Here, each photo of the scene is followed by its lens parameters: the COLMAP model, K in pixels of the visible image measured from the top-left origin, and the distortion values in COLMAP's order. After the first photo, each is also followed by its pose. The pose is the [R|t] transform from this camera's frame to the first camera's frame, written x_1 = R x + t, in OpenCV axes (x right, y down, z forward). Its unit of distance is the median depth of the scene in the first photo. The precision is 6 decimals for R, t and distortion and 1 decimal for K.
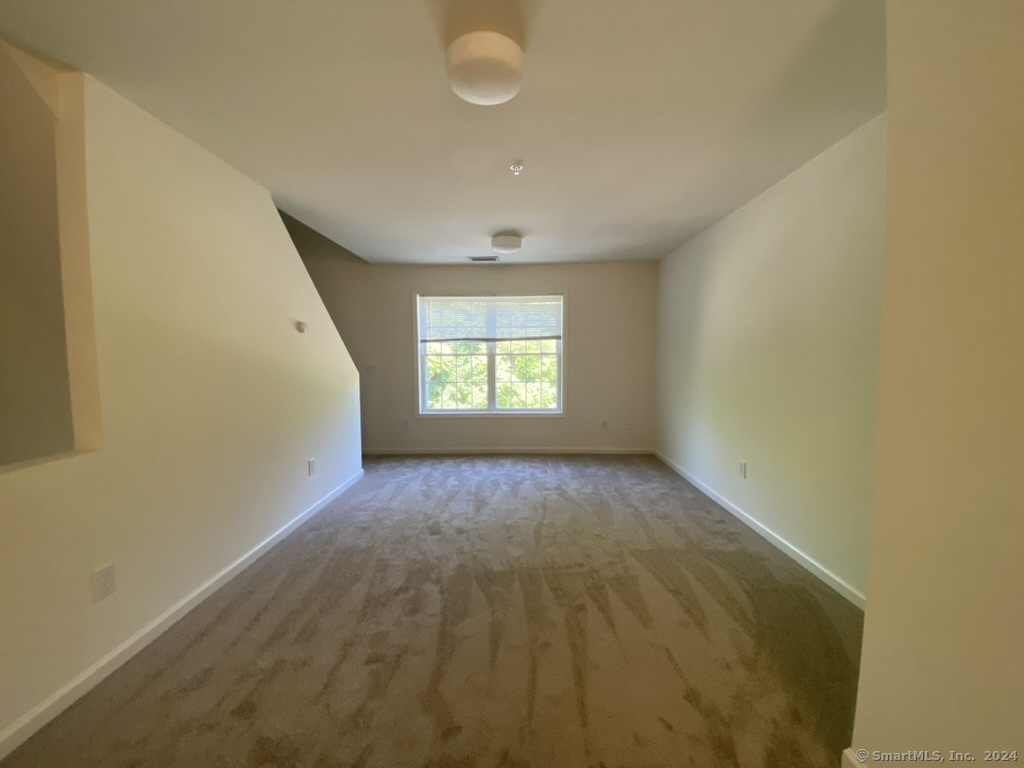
lens RADIAL K [[413.6, 0, 512.0], [0, 413.6, 384.0], [0, 0, 1]] dist [0.034980, -0.028089]
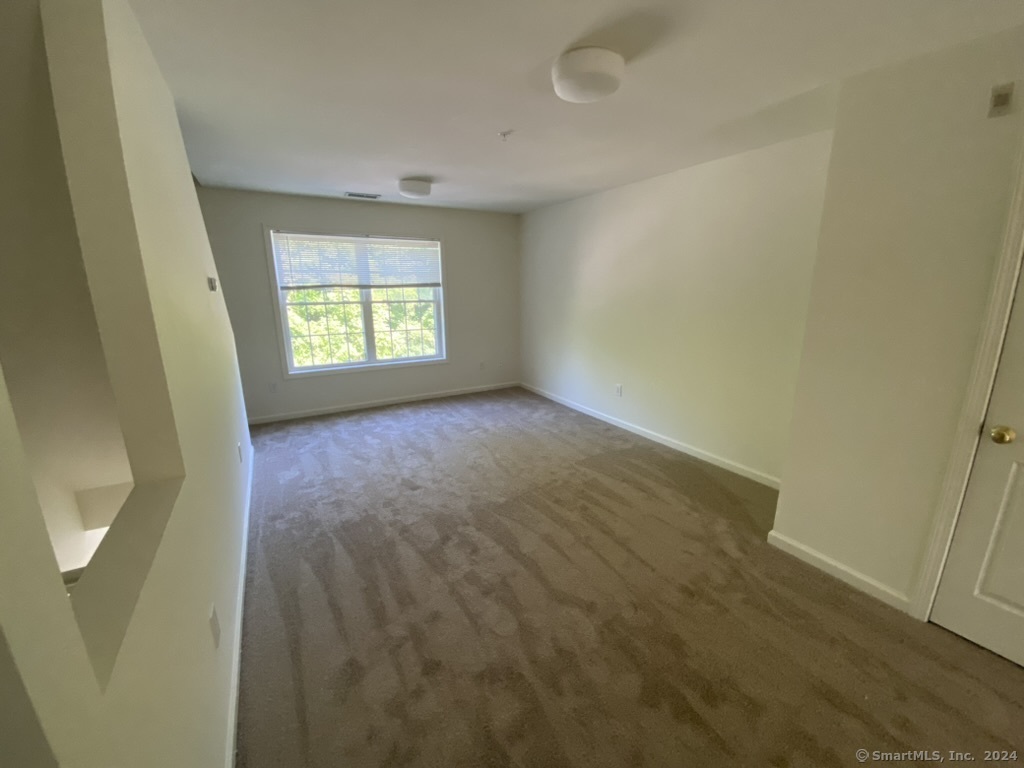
lens RADIAL K [[413.6, 0, 512.0], [0, 413.6, 384.0], [0, 0, 1]] dist [0.034980, -0.028089]
pose [[0.856584, -0.120627, 0.501710, -0.396599], [0.038318, 0.984477, 0.171277, -0.057452], [-0.514583, -0.127489, 0.847910, 0.021613]]
